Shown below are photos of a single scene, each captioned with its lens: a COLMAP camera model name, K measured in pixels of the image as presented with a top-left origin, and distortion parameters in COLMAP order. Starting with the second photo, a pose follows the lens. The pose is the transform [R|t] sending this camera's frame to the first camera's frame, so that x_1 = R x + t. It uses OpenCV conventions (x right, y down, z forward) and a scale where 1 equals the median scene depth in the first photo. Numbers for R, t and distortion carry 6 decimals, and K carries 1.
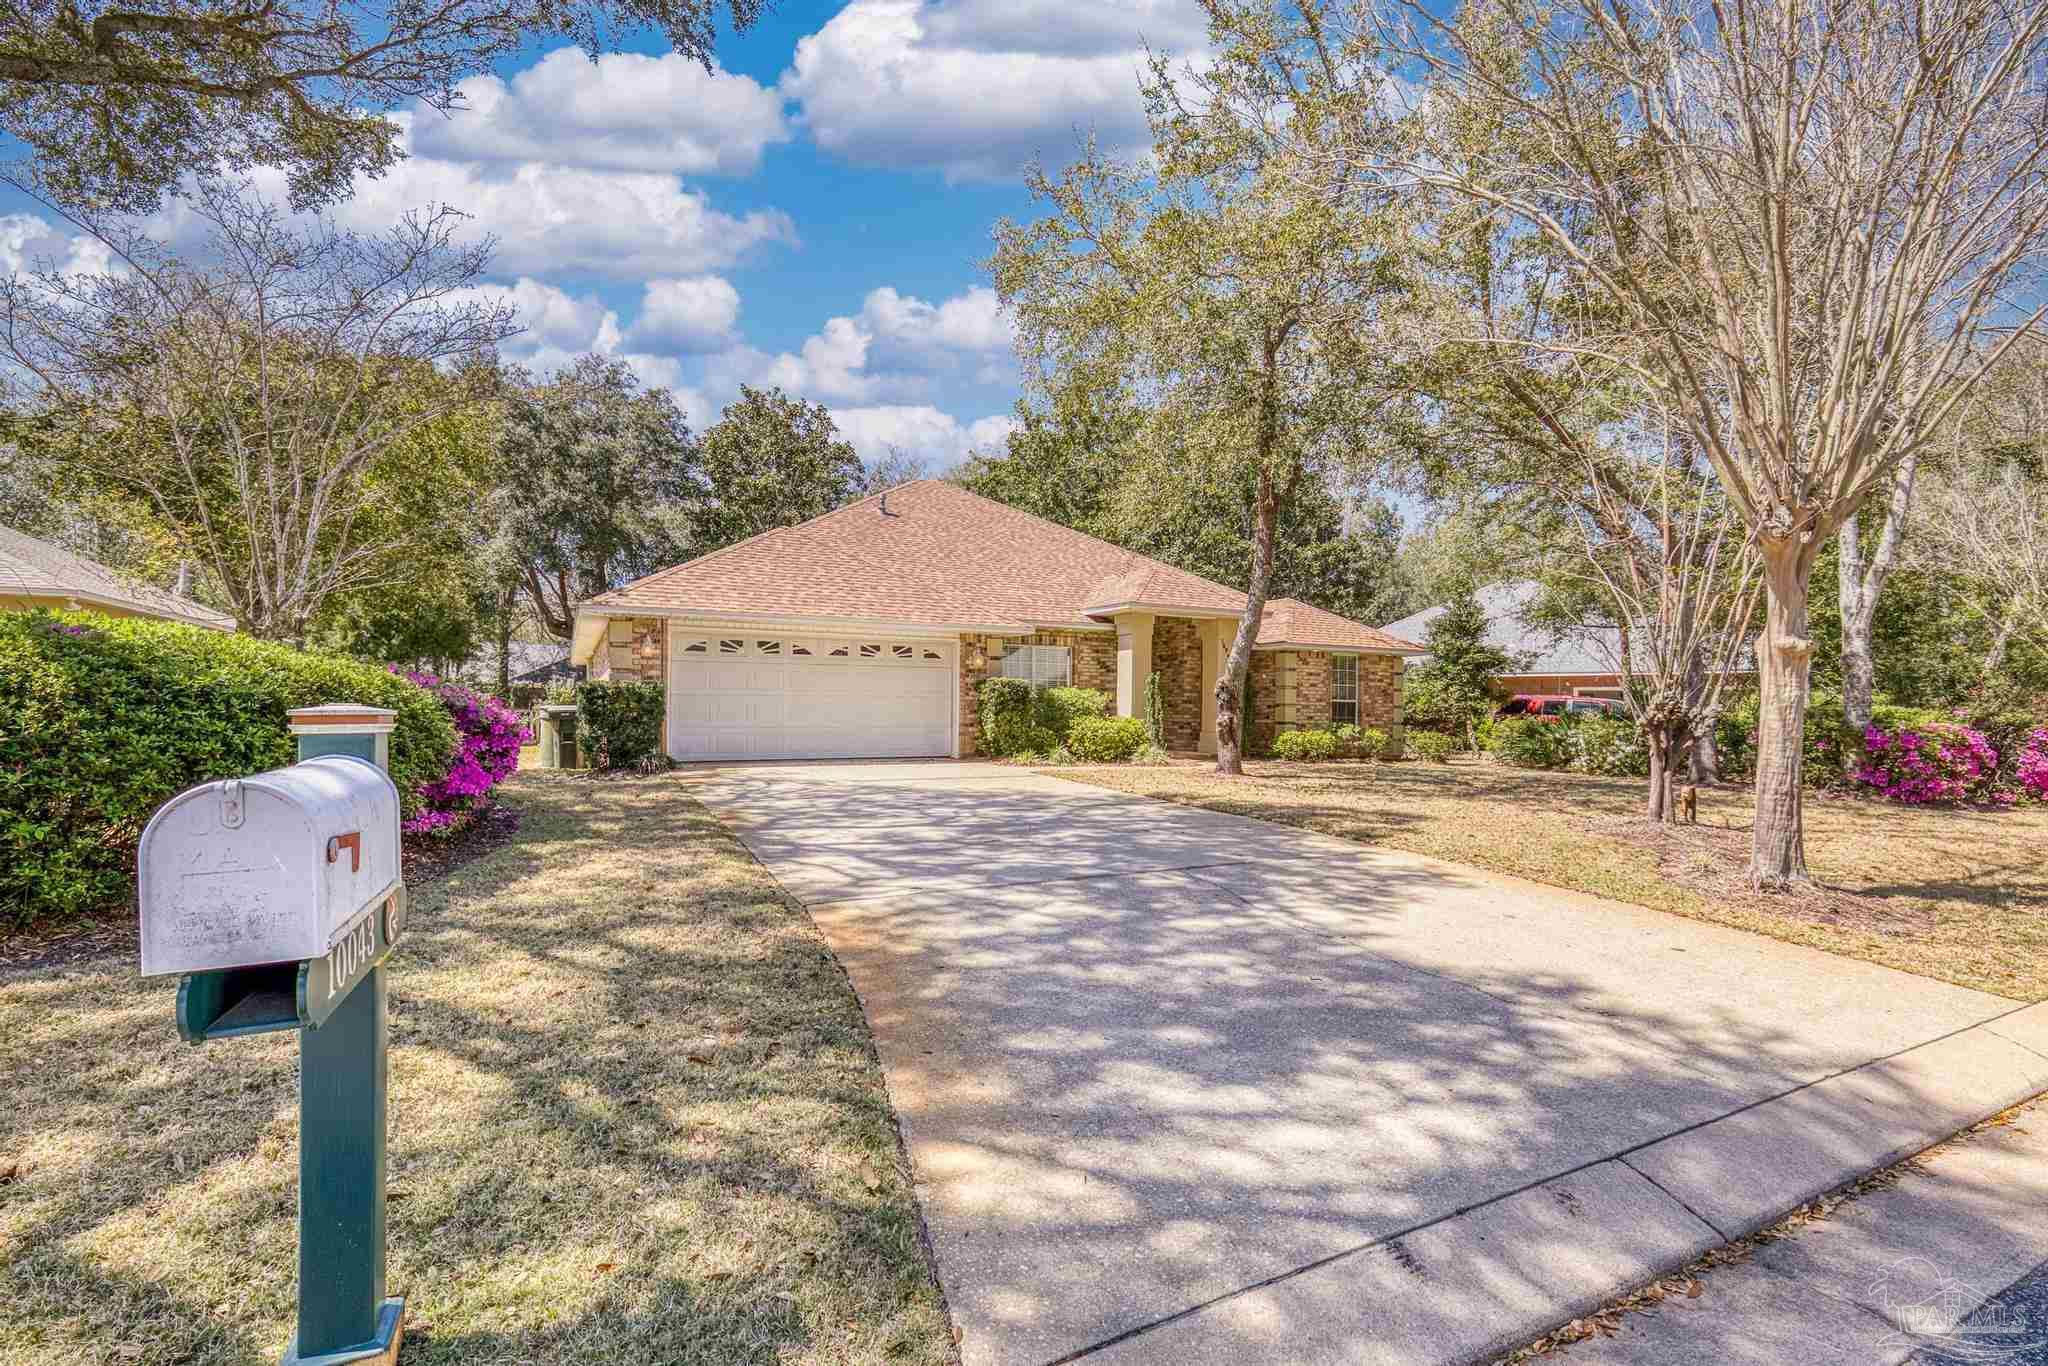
lens RADIAL K [[903.8, 0, 1012.4], [0, 903.8, 703.7], [0, 0, 1]] dist [0.001721, 0.001151]
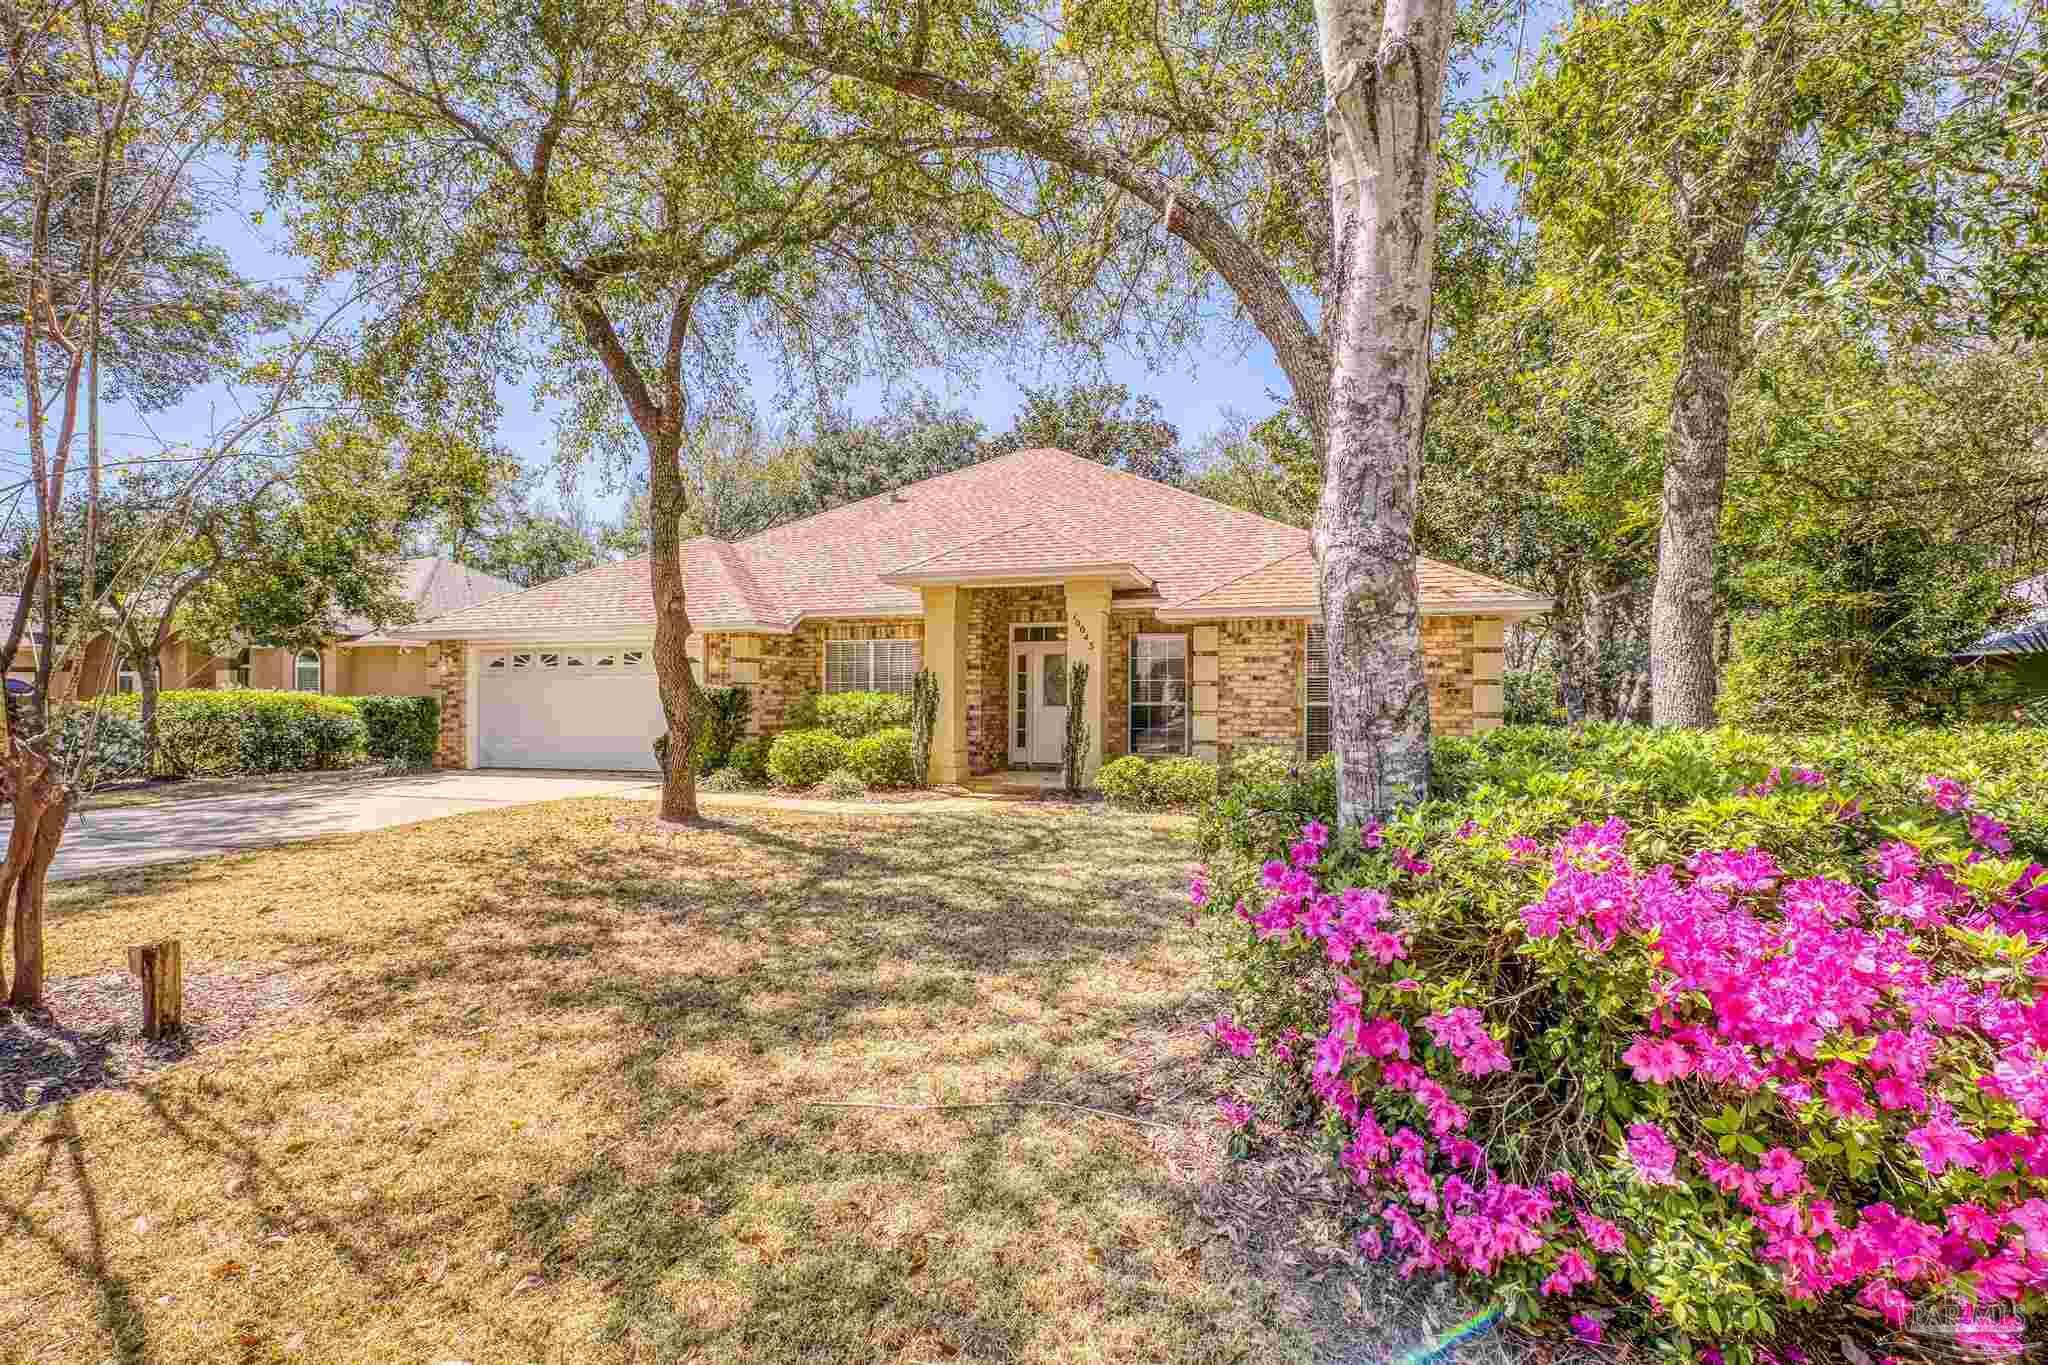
lens RADIAL K [[877.2, 0, 1009.5], [0, 877.2, 699.4], [0, 0, 1]] dist [0.006817, 0.000246]
pose [[0.721194, -0.011194, -0.692643, 0.749373], [0.008898, 0.999937, -0.006896, -0.005674], [0.692676, -0.001190, 0.721248, 0.598422]]
